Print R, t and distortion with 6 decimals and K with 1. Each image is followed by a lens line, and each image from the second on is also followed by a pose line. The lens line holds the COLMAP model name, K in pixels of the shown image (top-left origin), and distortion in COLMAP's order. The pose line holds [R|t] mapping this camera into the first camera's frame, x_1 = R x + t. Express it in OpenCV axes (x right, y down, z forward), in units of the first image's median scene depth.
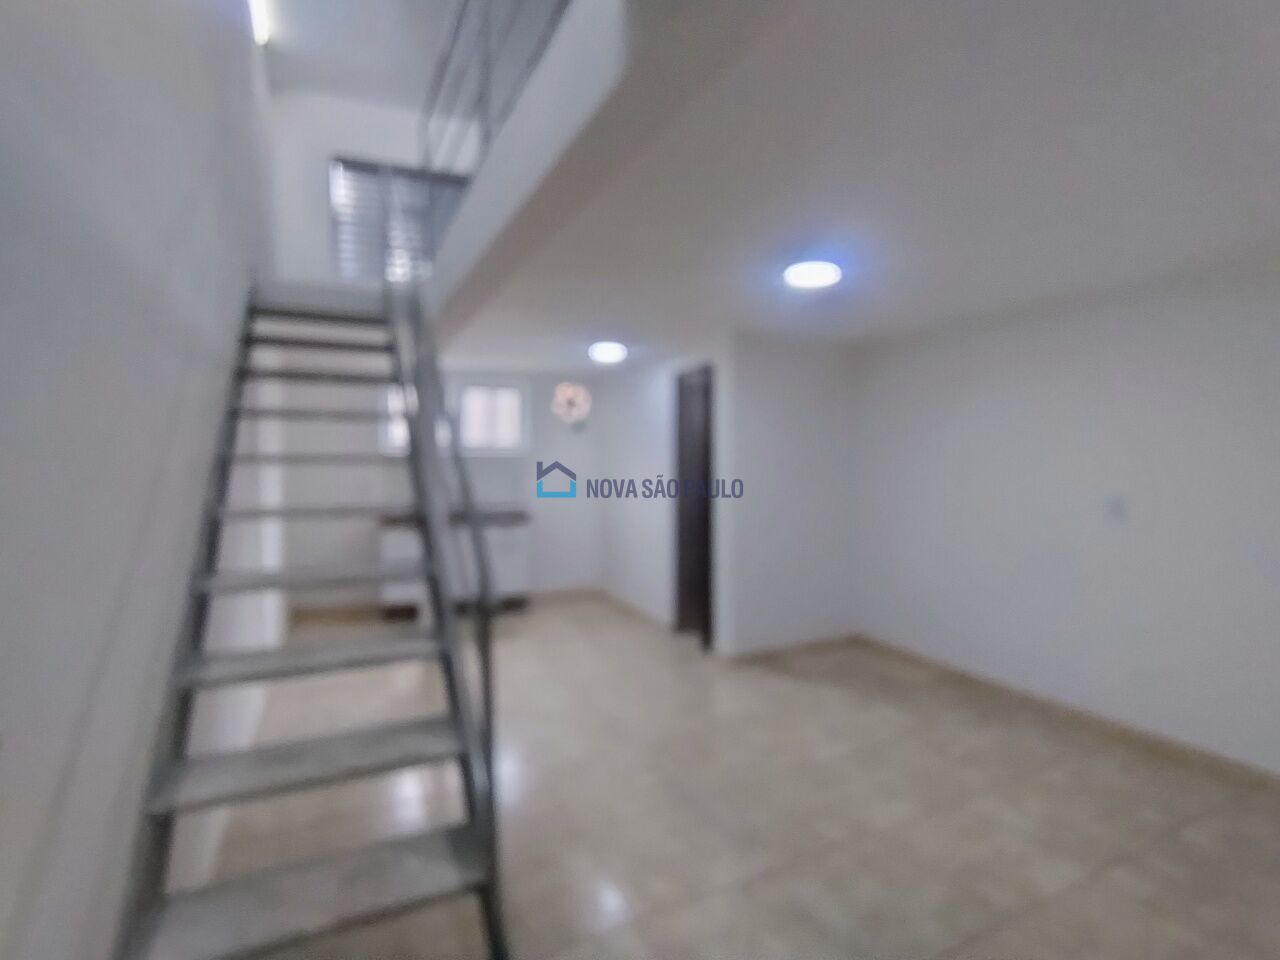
lens RADIAL K [[581.5, 0, 611.3], [0, 581.5, 486.0], [0, 0, 1]] dist [-0.002379, -0.000805]
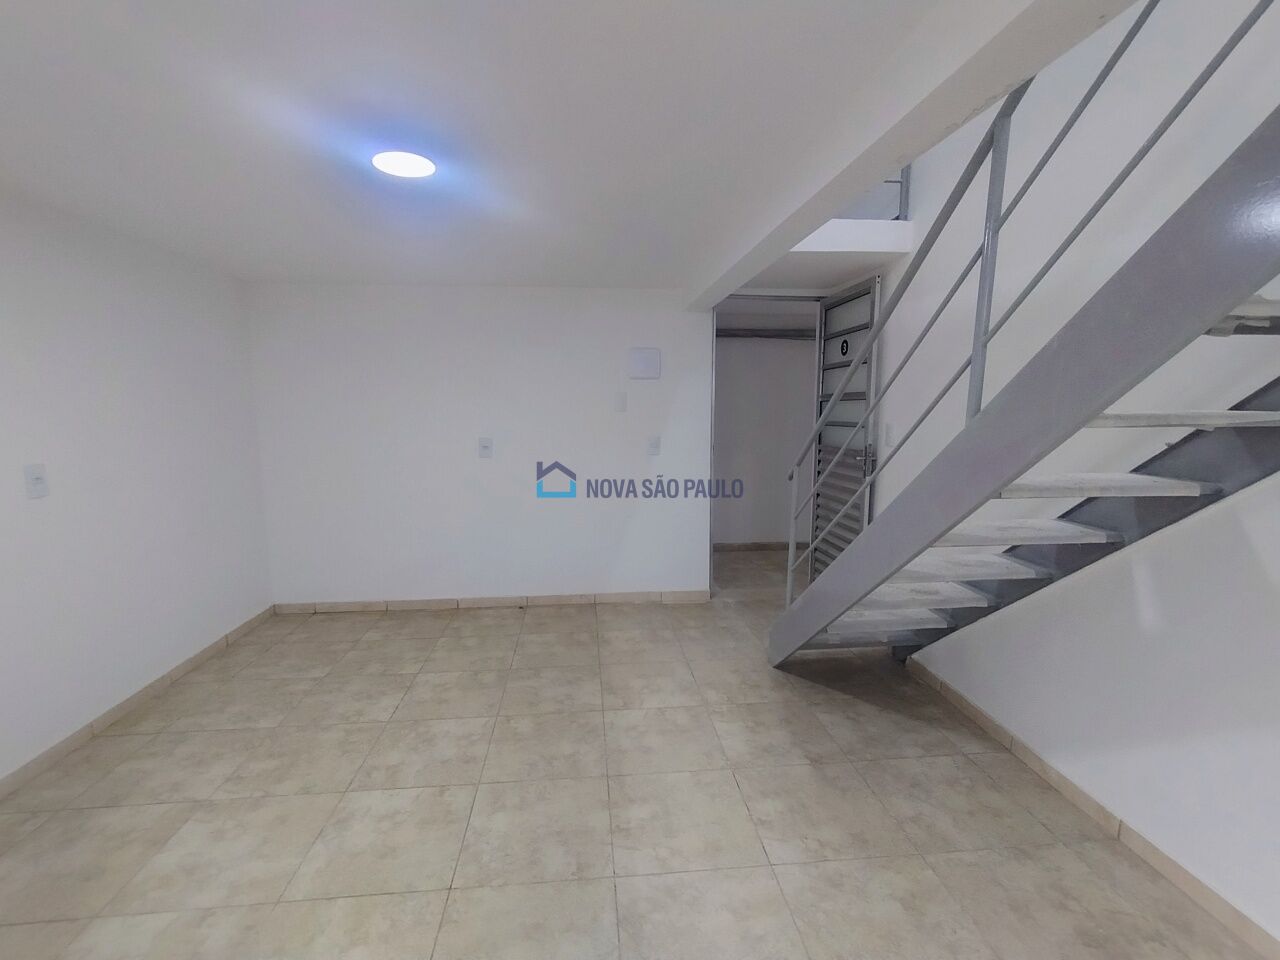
lens RADIAL K [[583.0, 0, 633.5], [0, 583.0, 489.5], [0, 0, 1]] dist [-0.009320, 0.008628]
pose [[-0.945019, -0.045905, 0.323779, -0.236383], [0.020682, 0.979727, 0.199269, -0.143187], [-0.326362, 0.195009, -0.924910, 2.212611]]
